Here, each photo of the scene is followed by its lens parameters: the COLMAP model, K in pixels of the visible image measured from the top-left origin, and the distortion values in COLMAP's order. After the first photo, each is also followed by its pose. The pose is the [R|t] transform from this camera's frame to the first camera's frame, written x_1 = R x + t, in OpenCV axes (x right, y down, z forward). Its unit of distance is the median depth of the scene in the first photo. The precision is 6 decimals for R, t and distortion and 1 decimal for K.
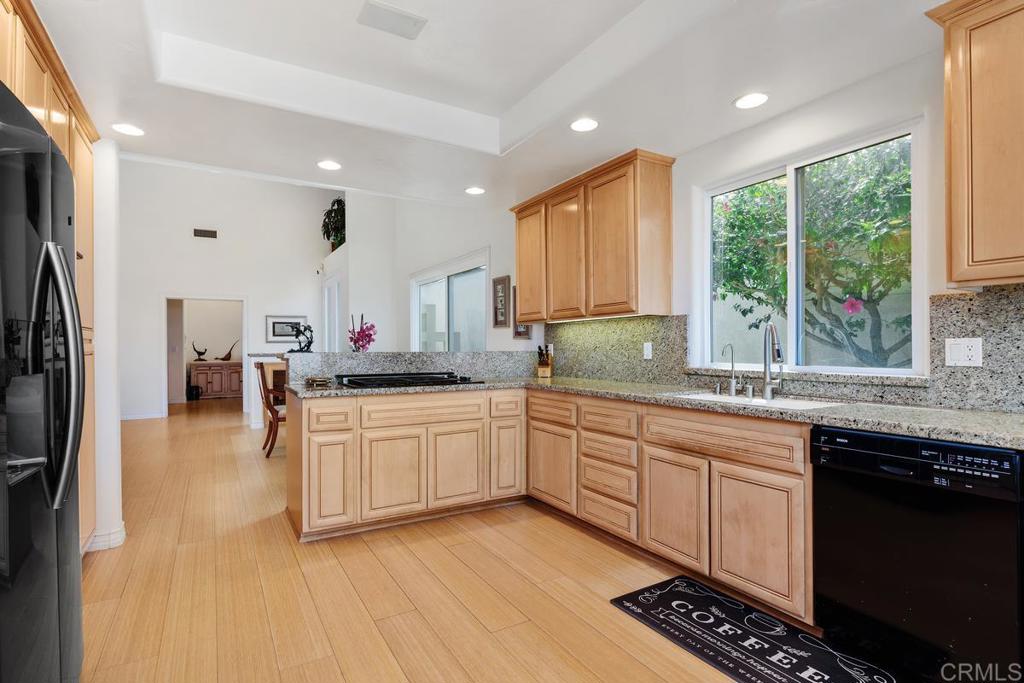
lens RADIAL K [[519.2, 0, 505.4], [0, 519.2, 345.9], [0, 0, 1]] dist [-0.000979, -0.000083]
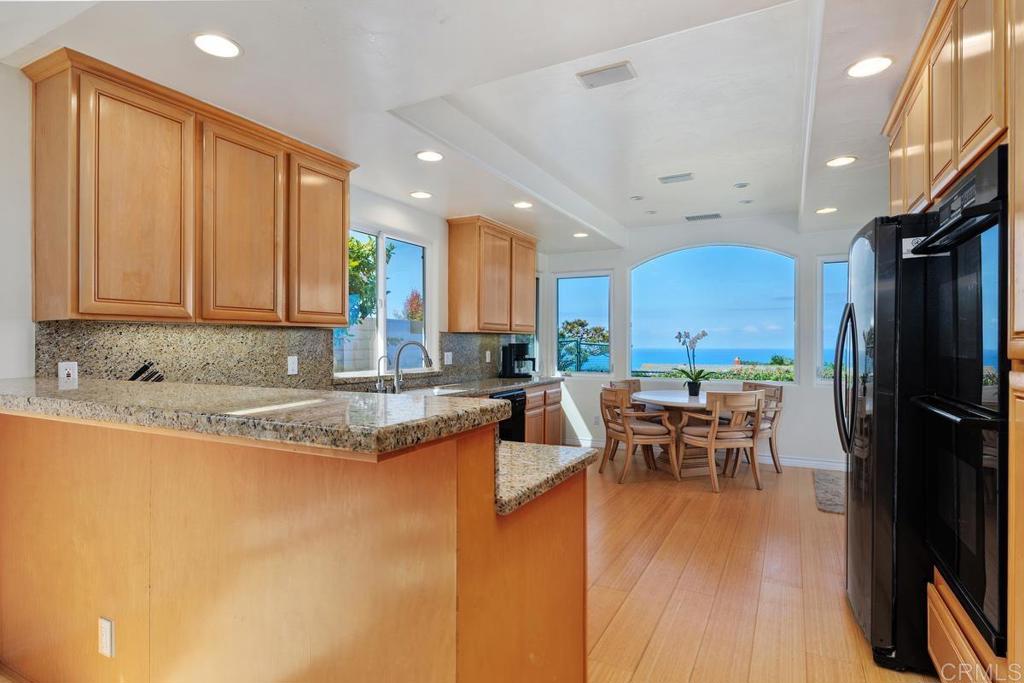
lens RADIAL K [[521.8, 0, 507.8], [0, 521.8, 344.7], [0, 0, 1]] dist [0.000474, -0.001127]
pose [[-0.527450, 0.004330, 0.849575, -0.459792], [0.001821, 0.999990, -0.003966, -0.014530], [-0.849584, -0.000545, -0.527453, 0.779246]]
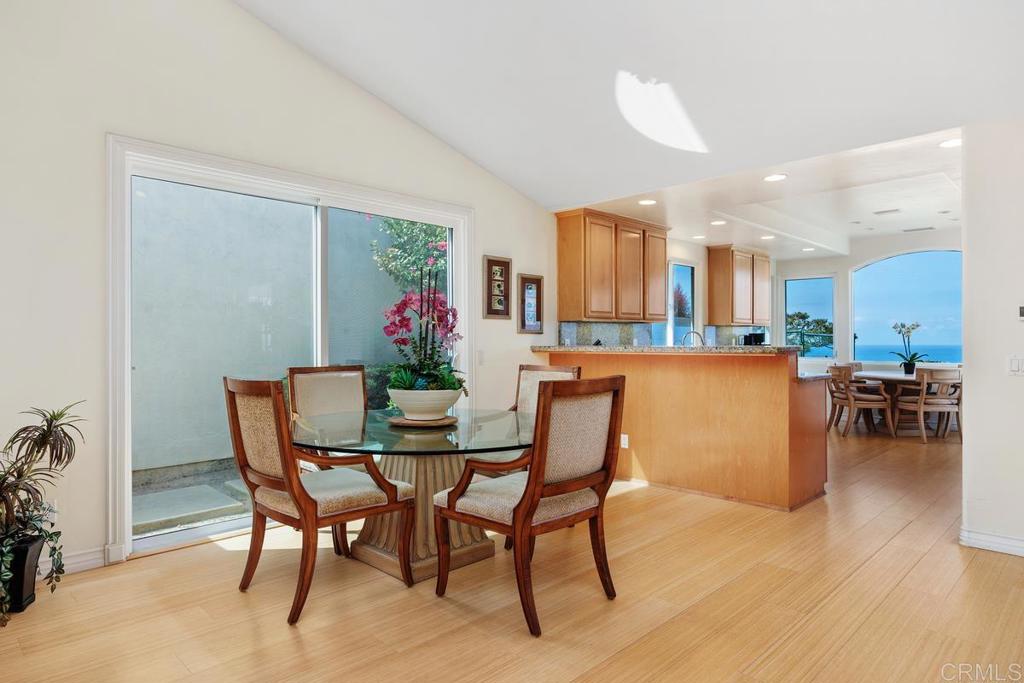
lens RADIAL K [[596.6, 0, 505.9], [0, 596.6, 333.3], [0, 0, 1]] dist [-0.003070, -0.001955]
pose [[-0.247825, 0.015377, 0.968683, -0.927892], [0.000462, 0.999876, -0.015754, 0.003420], [-0.968805, -0.003457, -0.247802, 1.226565]]
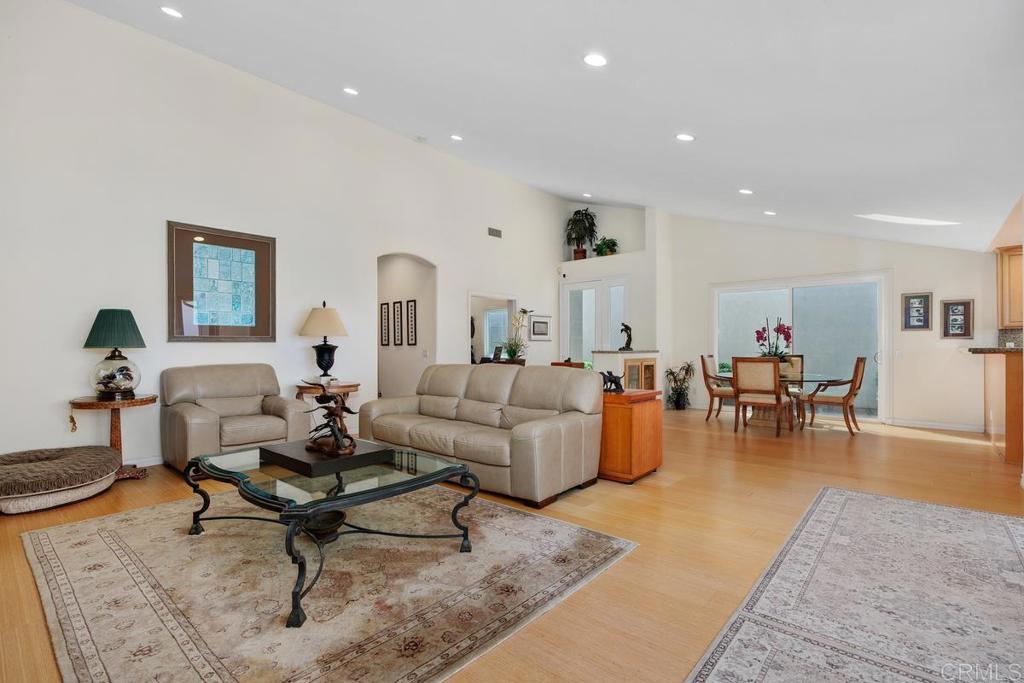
lens RADIAL K [[475.7, 0, 513.3], [0, 475.7, 348.2], [0, 0, 1]] dist [0.002598, 0.000207]
pose [[0.945428, 0.003673, 0.325811, -1.405820], [-0.004733, 0.999986, 0.002458, 0.013049], [-0.325797, -0.003866, 0.945432, 0.172495]]
